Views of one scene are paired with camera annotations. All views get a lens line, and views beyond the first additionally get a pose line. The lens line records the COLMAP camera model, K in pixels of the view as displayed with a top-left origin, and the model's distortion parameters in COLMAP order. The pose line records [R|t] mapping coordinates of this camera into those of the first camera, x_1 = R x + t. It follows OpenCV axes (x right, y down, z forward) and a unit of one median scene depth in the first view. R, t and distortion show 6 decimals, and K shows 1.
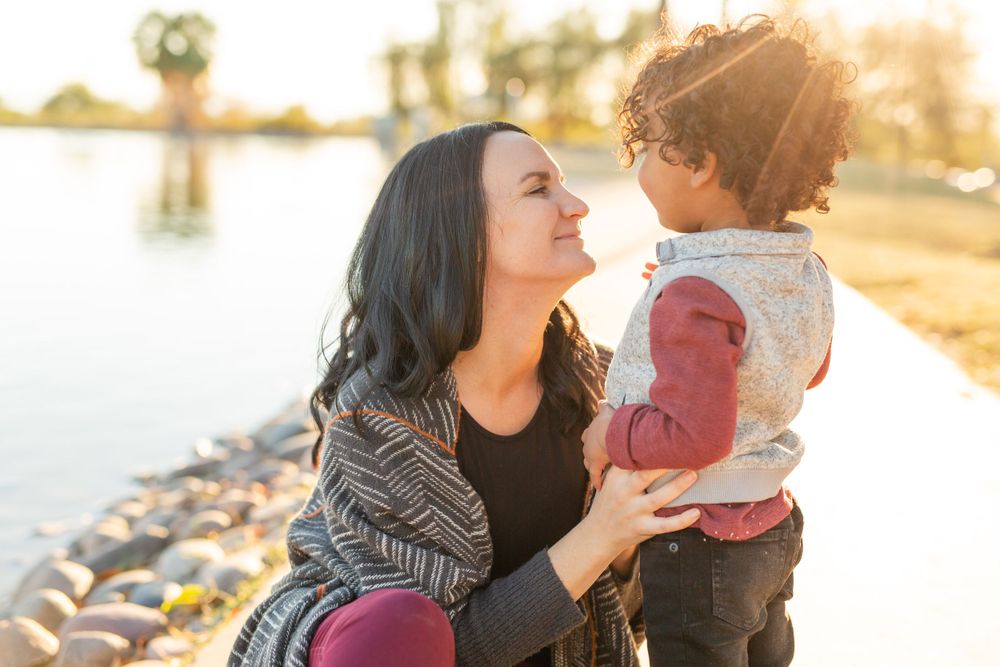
lens RADIAL K [[1384.0, 0, 458.8], [0, 1384.0, 334.3], [0, 0, 1]] dist [0.009629, -0.050257]
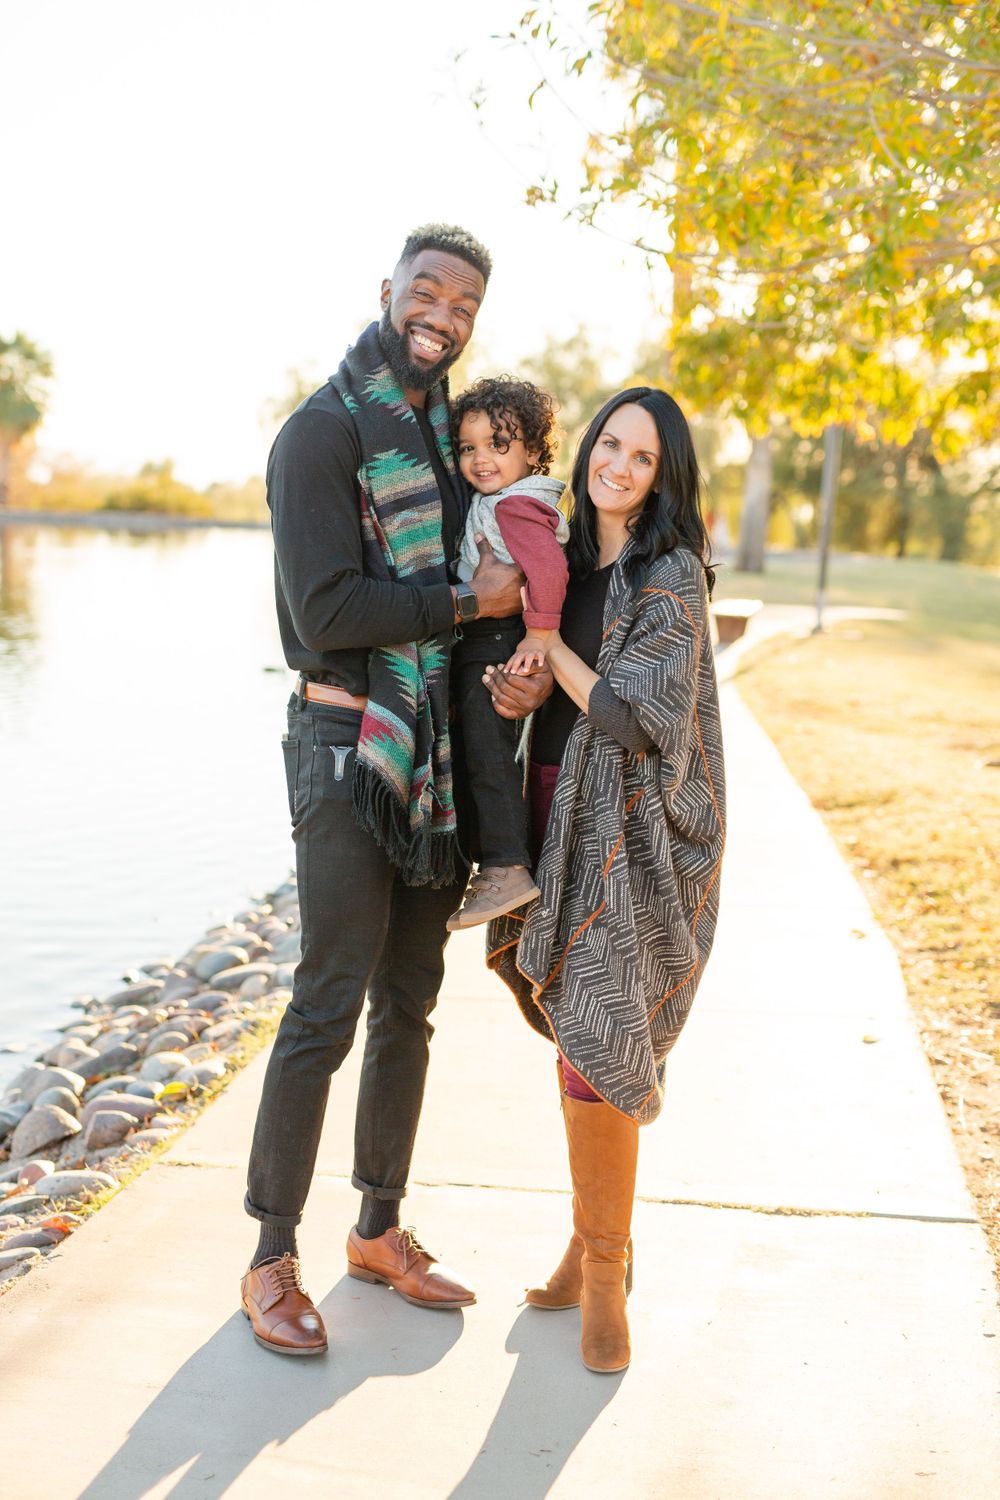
lens RADIAL K [[2076.1, 0, 496.6], [0, 2076.1, 726.5], [0, 0, 1]] dist [0.009629, -0.050257]
pose [[0.998719, 0.012007, 0.049154, 0.007887], [-0.010160, 0.999239, -0.037657, -0.053299], [-0.049569, 0.037109, 0.998081, -0.620633]]
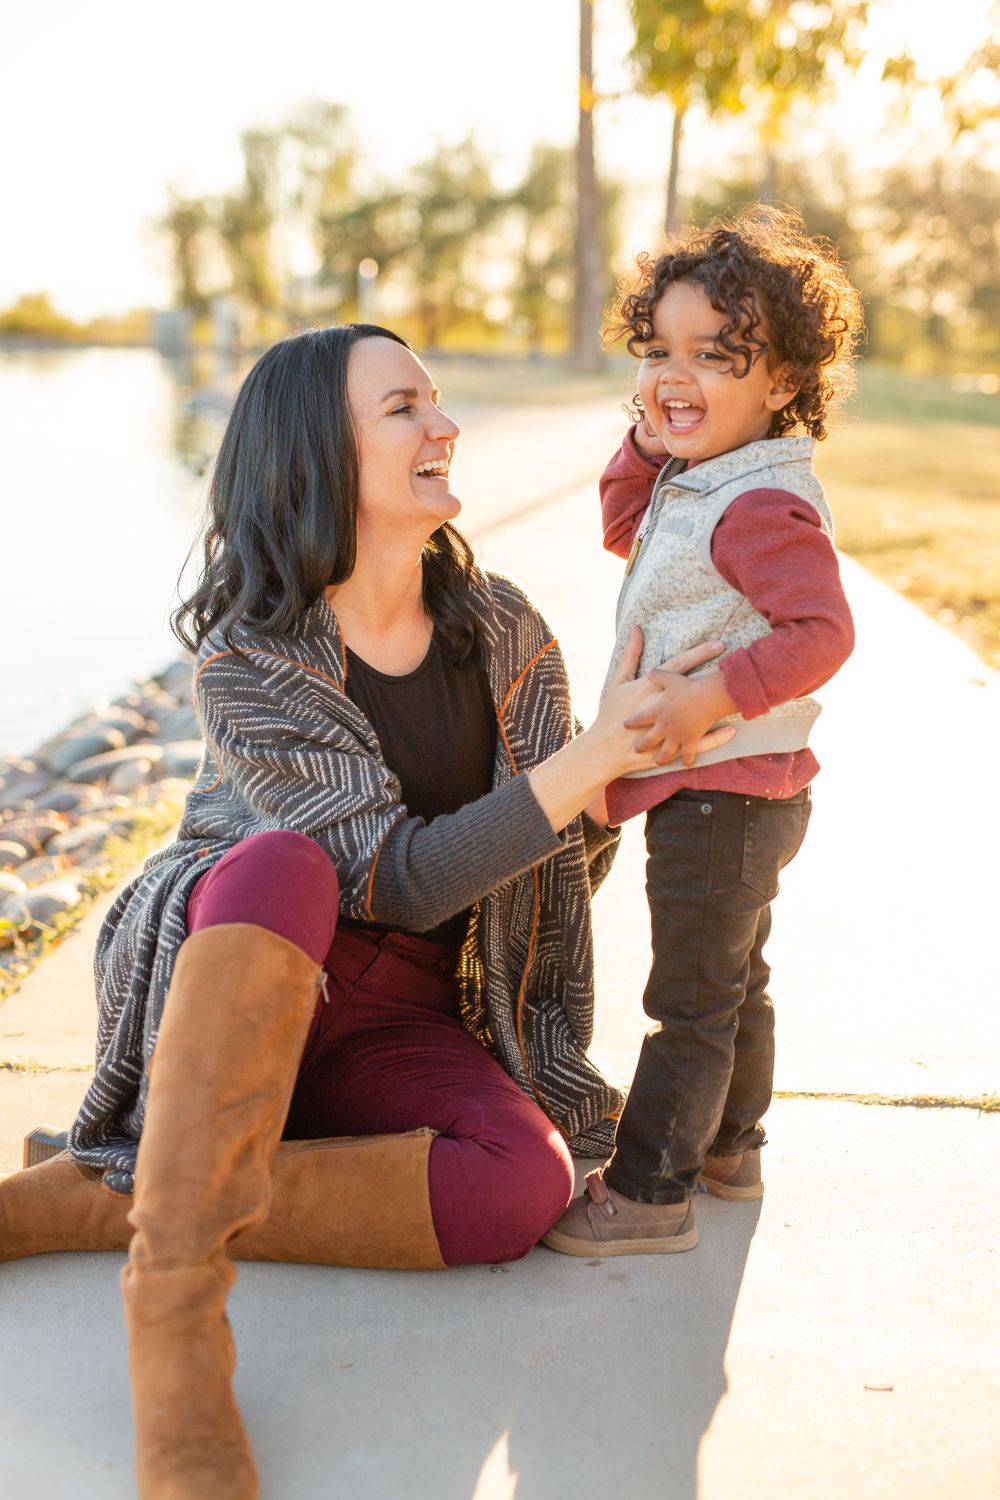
lens RADIAL K [[2076.1, 0, 496.6], [0, 2076.1, 726.5], [0, 0, 1]] dist [0.009629, -0.050257]
pose [[0.994887, -0.026186, 0.097545, -0.011692], [0.022089, 0.998837, 0.042854, 0.015861], [-0.098554, -0.040480, 0.994308, -0.132109]]
